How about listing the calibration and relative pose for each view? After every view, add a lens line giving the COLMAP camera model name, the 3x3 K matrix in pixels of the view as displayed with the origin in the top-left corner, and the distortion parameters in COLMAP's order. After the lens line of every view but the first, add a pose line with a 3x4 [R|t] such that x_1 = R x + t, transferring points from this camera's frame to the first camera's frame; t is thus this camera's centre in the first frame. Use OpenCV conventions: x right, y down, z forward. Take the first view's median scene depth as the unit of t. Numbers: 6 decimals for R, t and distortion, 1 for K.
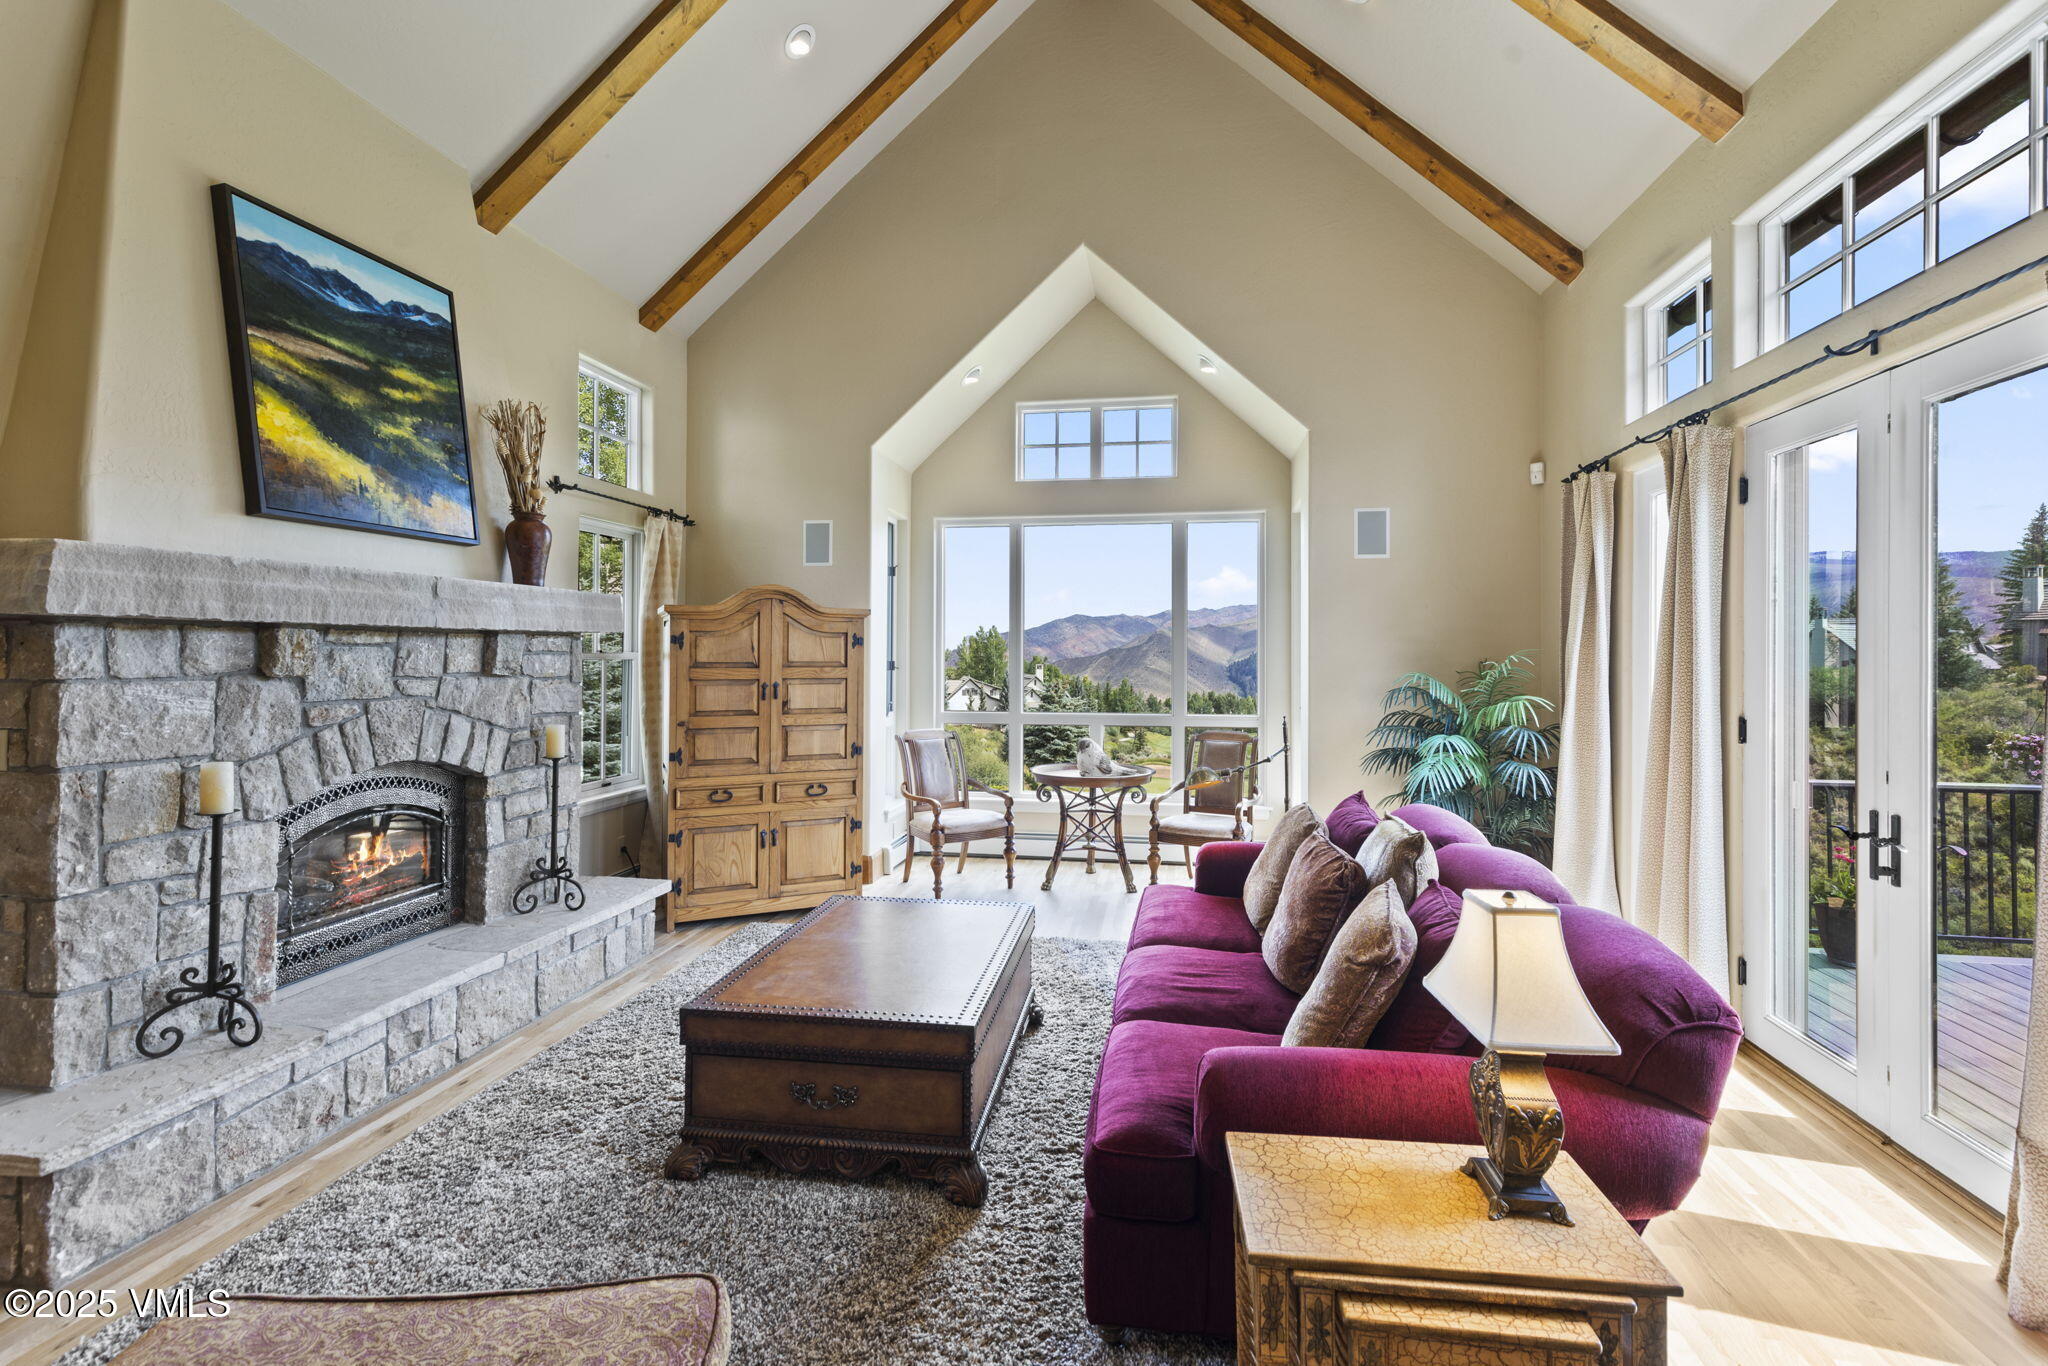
lens RADIAL K [[921.9, 0, 1012.4], [0, 921.9, 642.4], [0, 0, 1]] dist [0.009116, -0.000359]
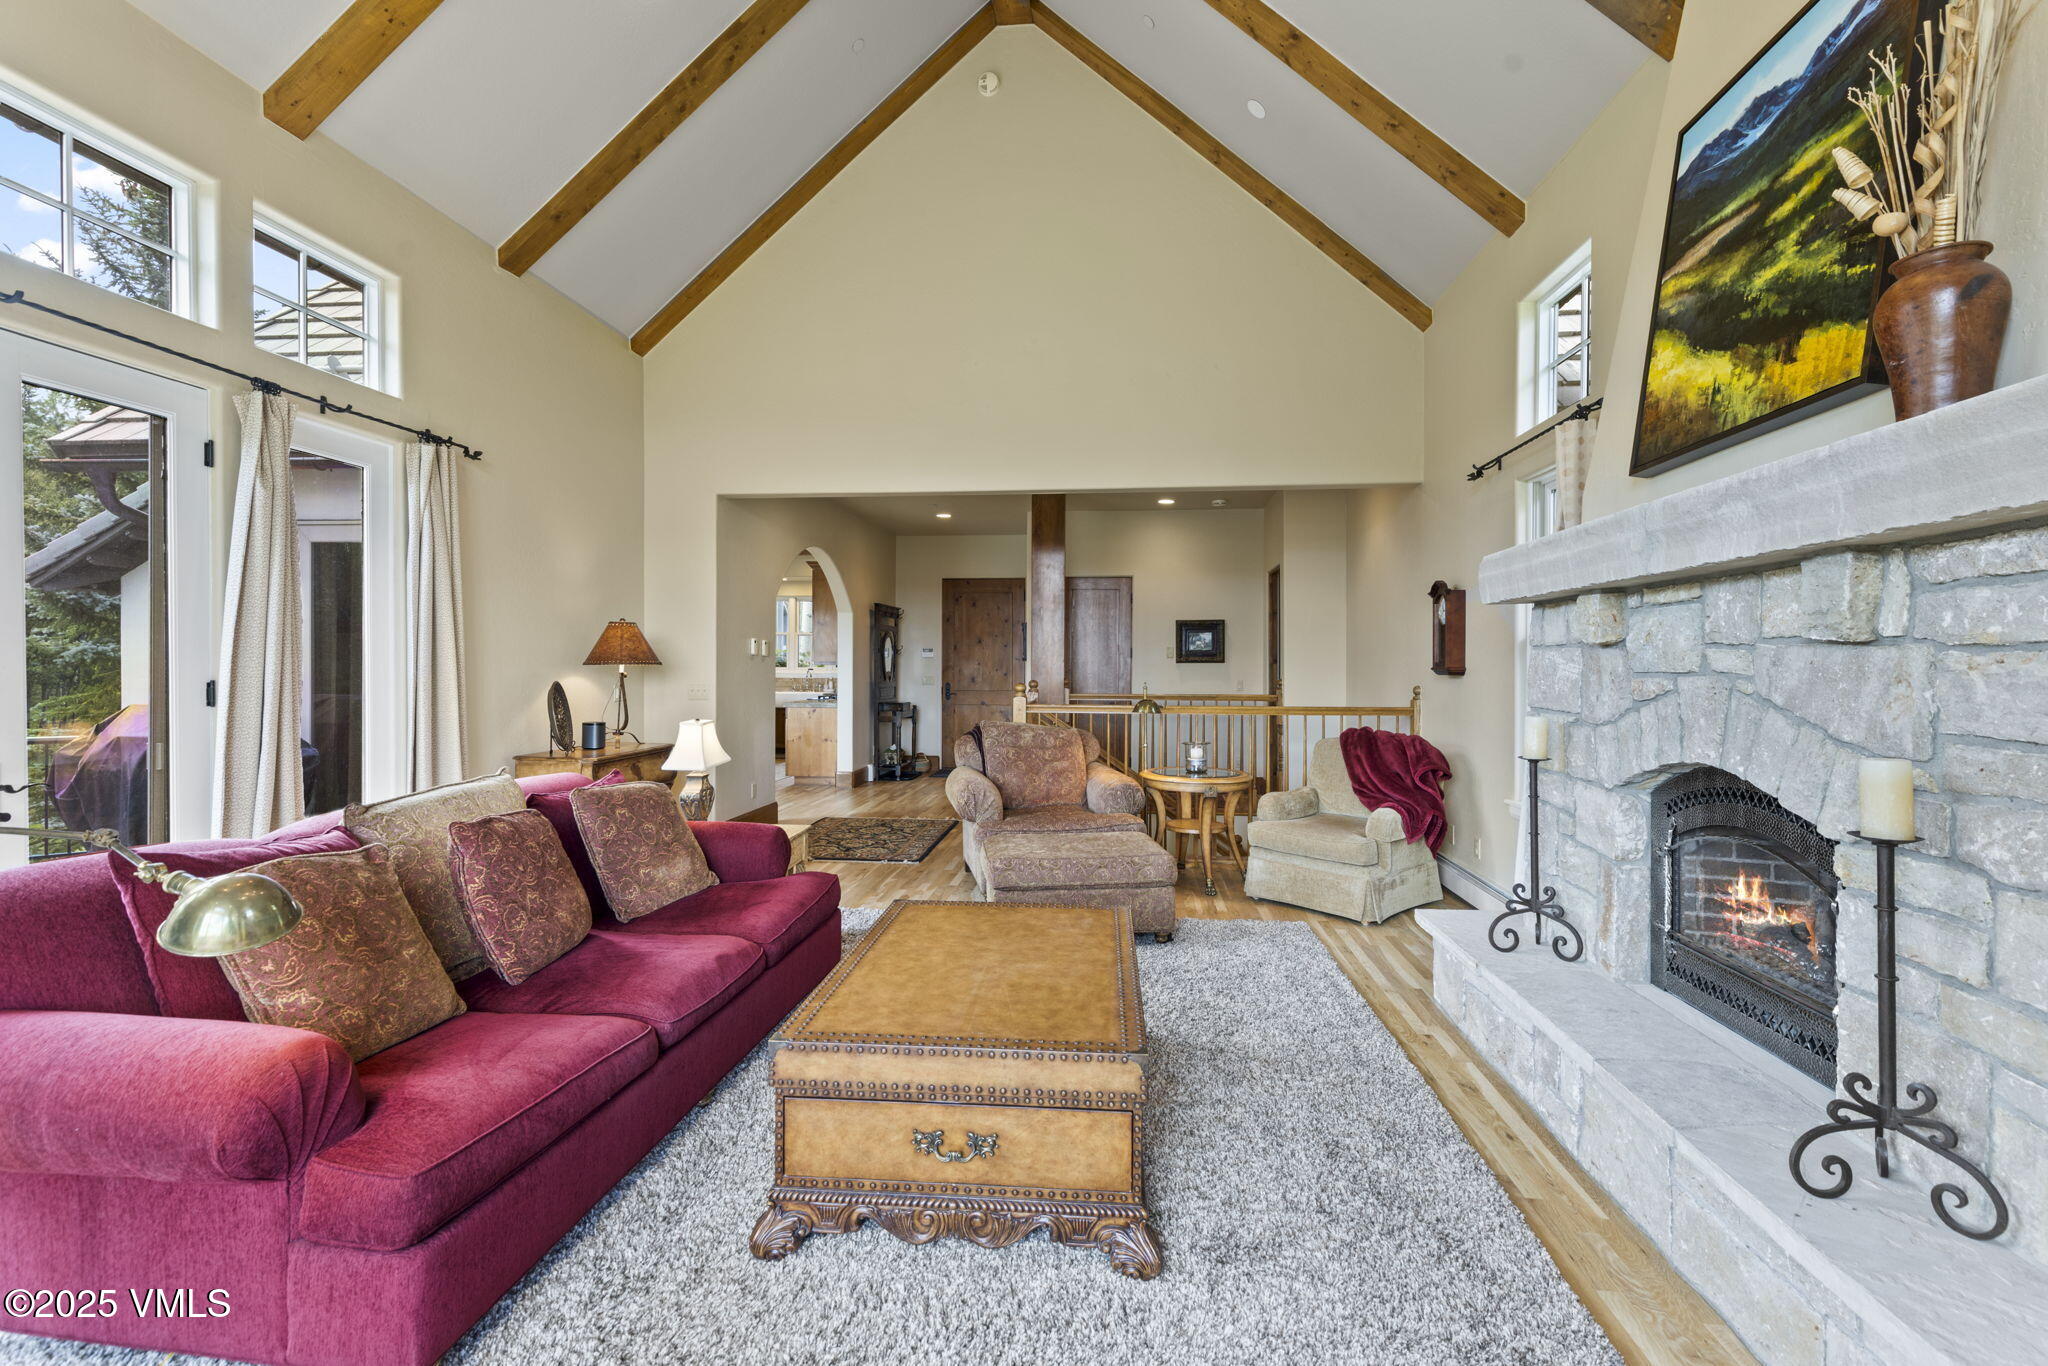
lens RADIAL K [[921.9, 0, 1031.0], [0, 921.9, 668.2], [0, 0, 1]] dist [0.009116, -0.000359]
pose [[-0.996632, -0.009036, -0.081505, -0.089967], [-0.007801, 0.999850, -0.015465, 0.070397], [0.081633, -0.014777, -0.996553, 1.647564]]
